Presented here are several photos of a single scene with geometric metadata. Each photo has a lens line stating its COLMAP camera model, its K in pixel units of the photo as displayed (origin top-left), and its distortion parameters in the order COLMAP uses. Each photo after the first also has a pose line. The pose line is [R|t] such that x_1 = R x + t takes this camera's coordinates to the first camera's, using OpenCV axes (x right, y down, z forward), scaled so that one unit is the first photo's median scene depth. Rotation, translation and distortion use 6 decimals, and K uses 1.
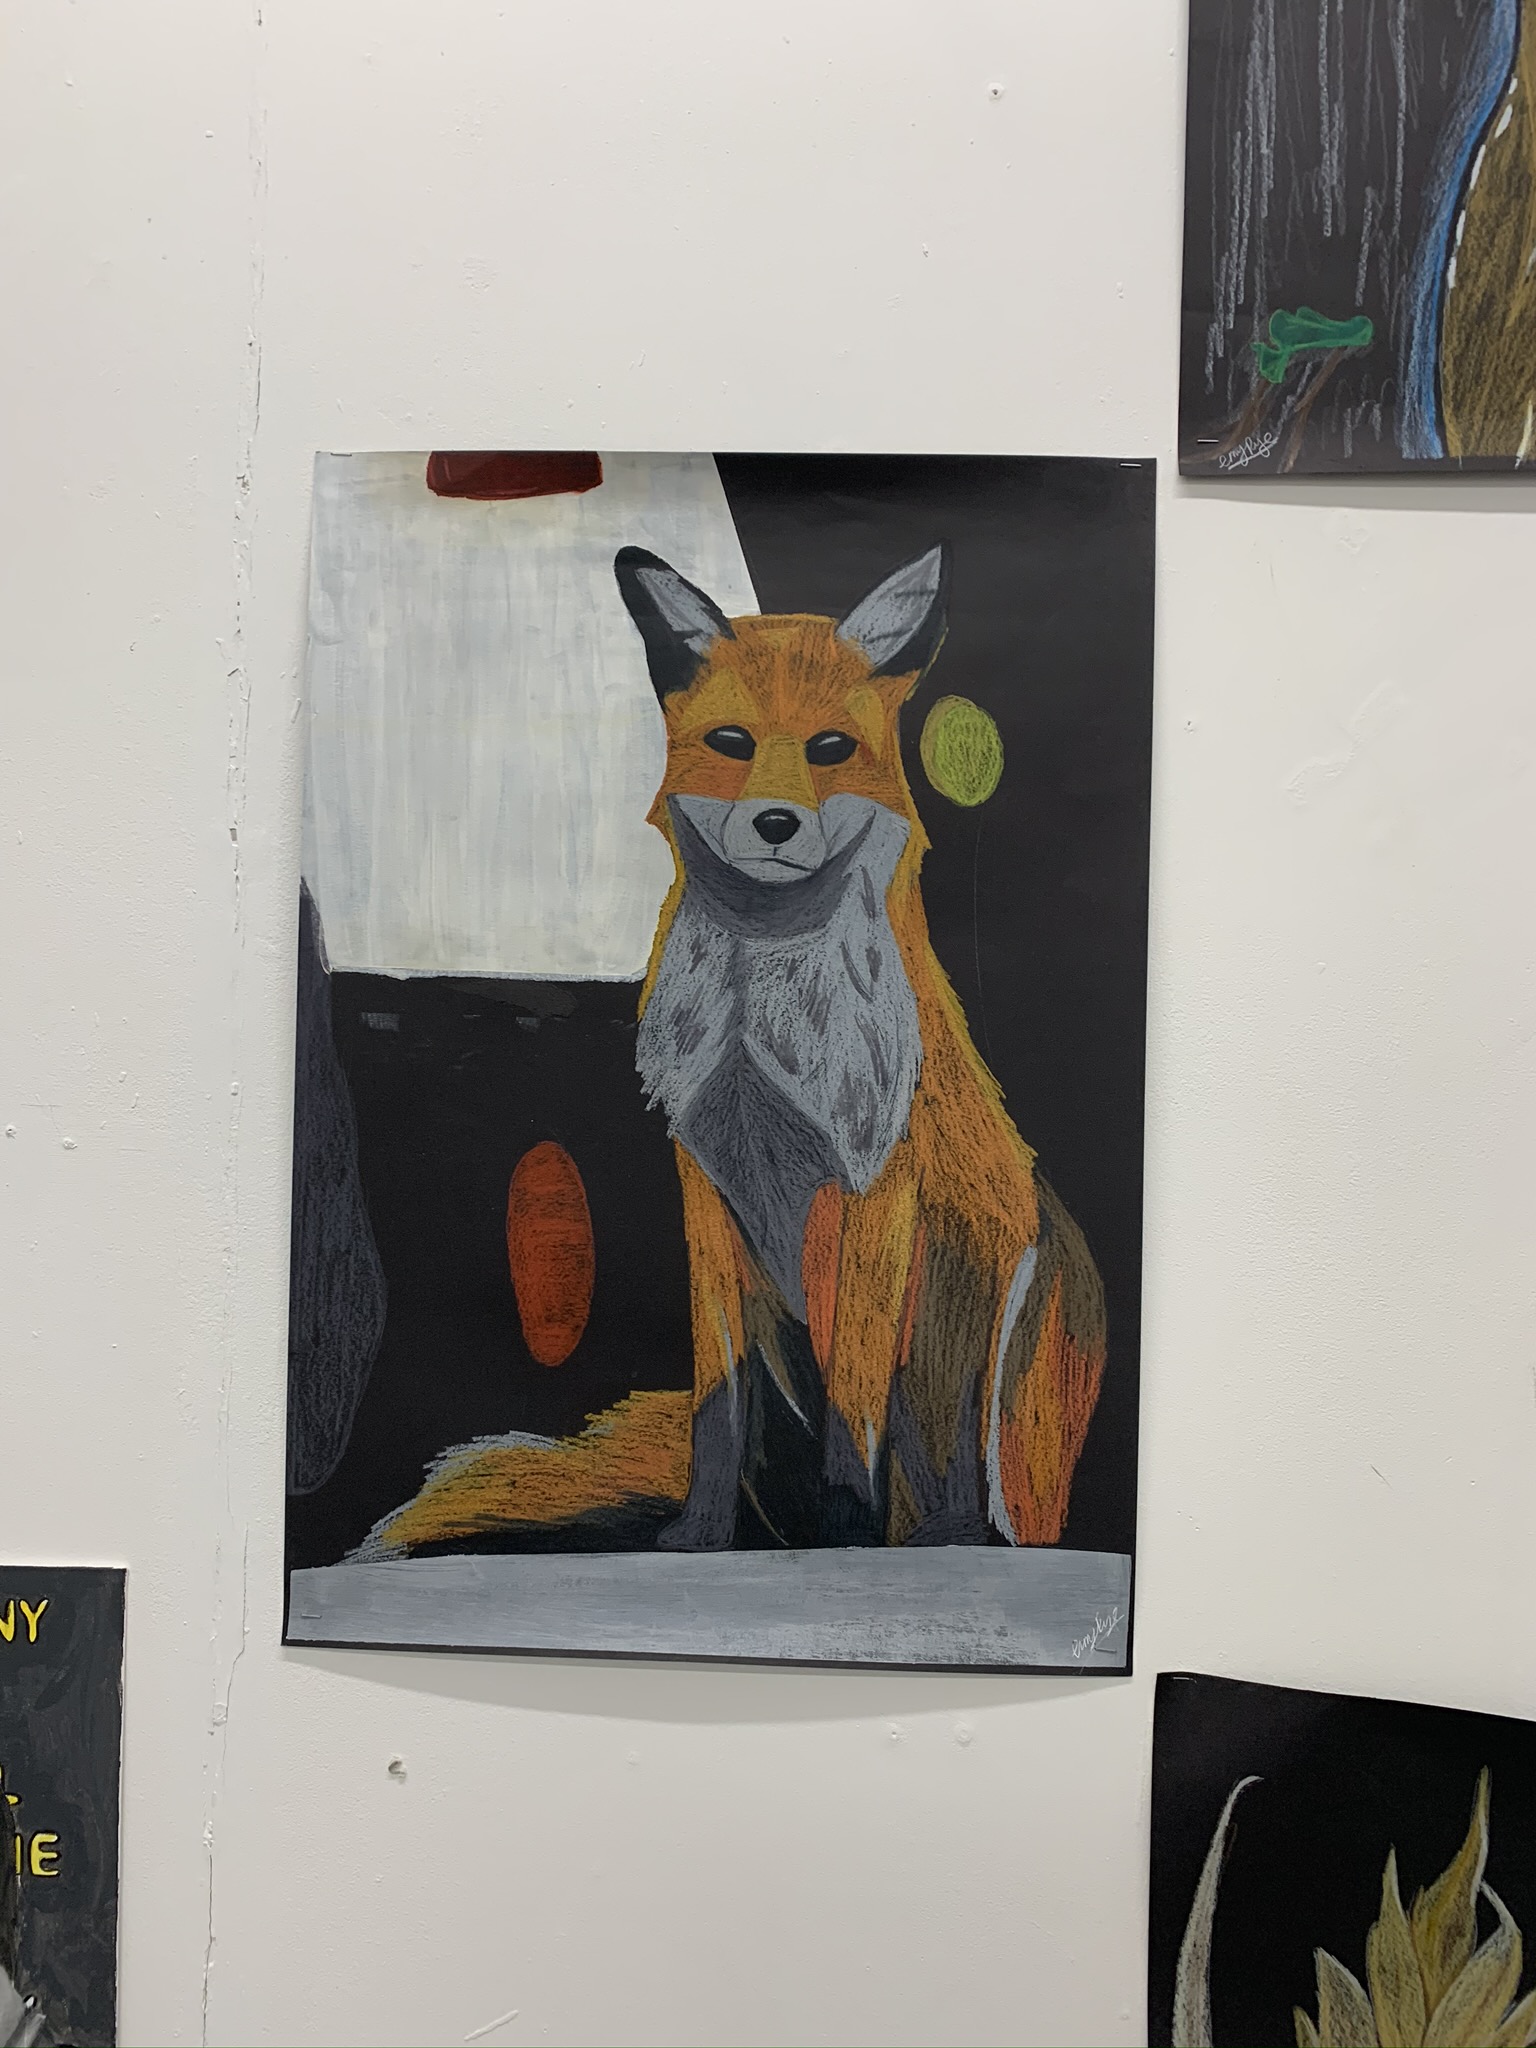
lens RADIAL K [[1570.8, 0, 733.9], [0, 1570.8, 1028.5], [0, 0, 1]] dist [0.060166, -0.069190]
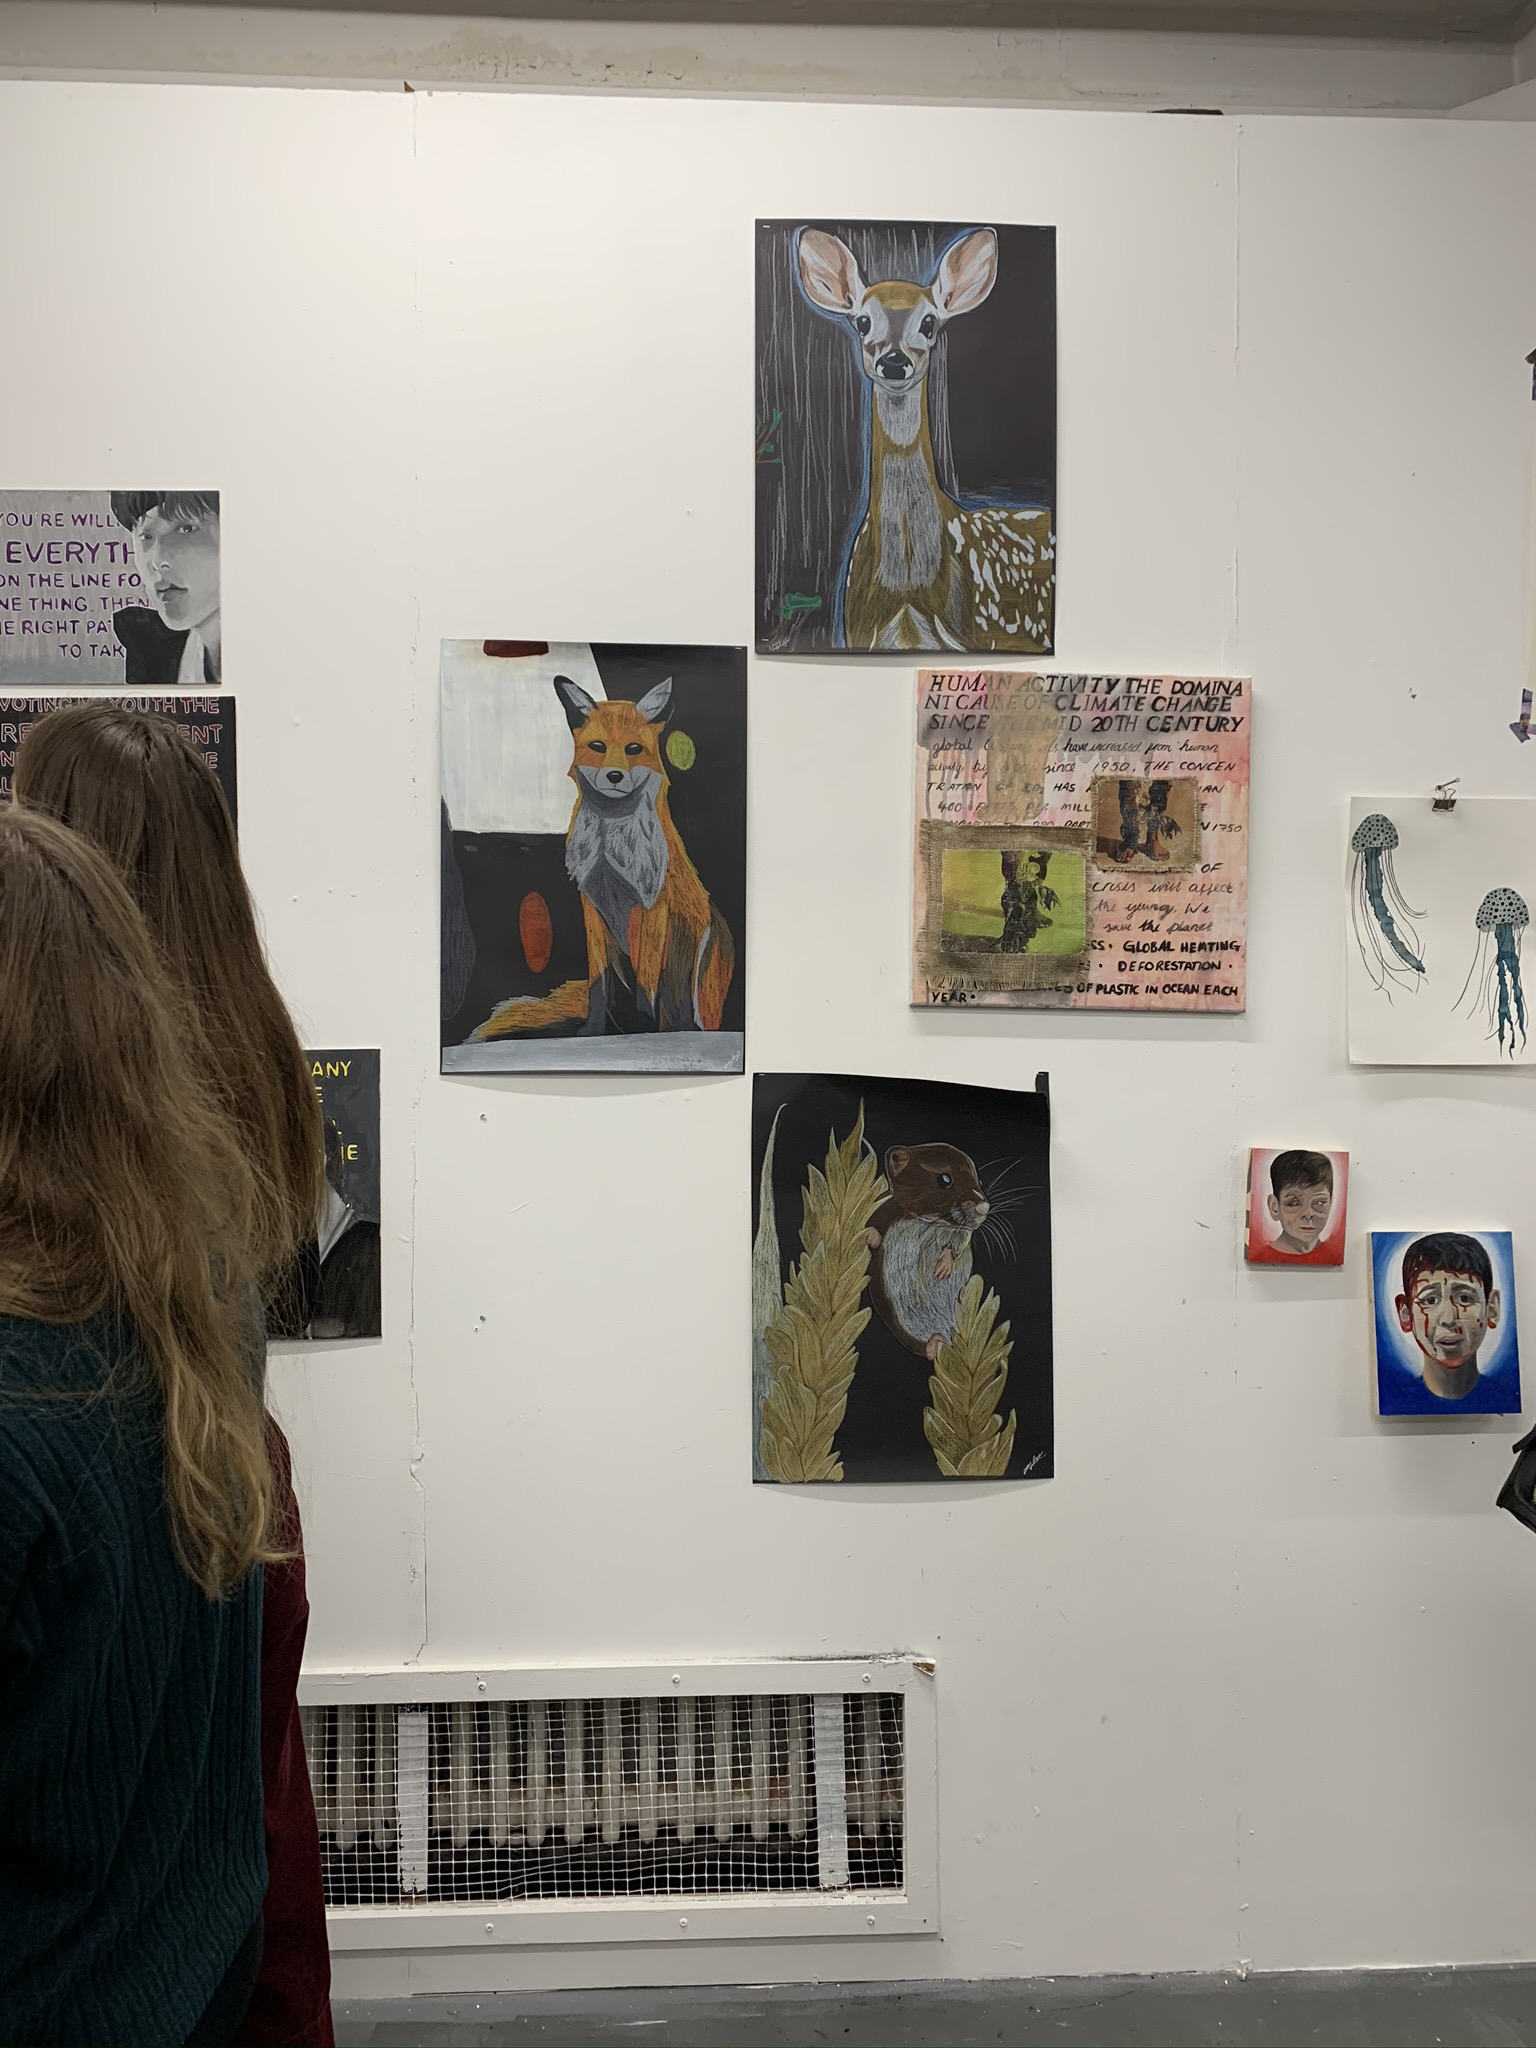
lens RADIAL K [[1570.8, 0, 754.3], [0, 1570.8, 1012.5], [0, 0, 1]] dist [0.060166, -0.069190]
pose [[0.995171, -0.017921, 0.096508, -0.003233], [0.016836, 0.999786, 0.012043, 0.258158], [-0.096703, -0.010360, 0.995259, -1.792395]]
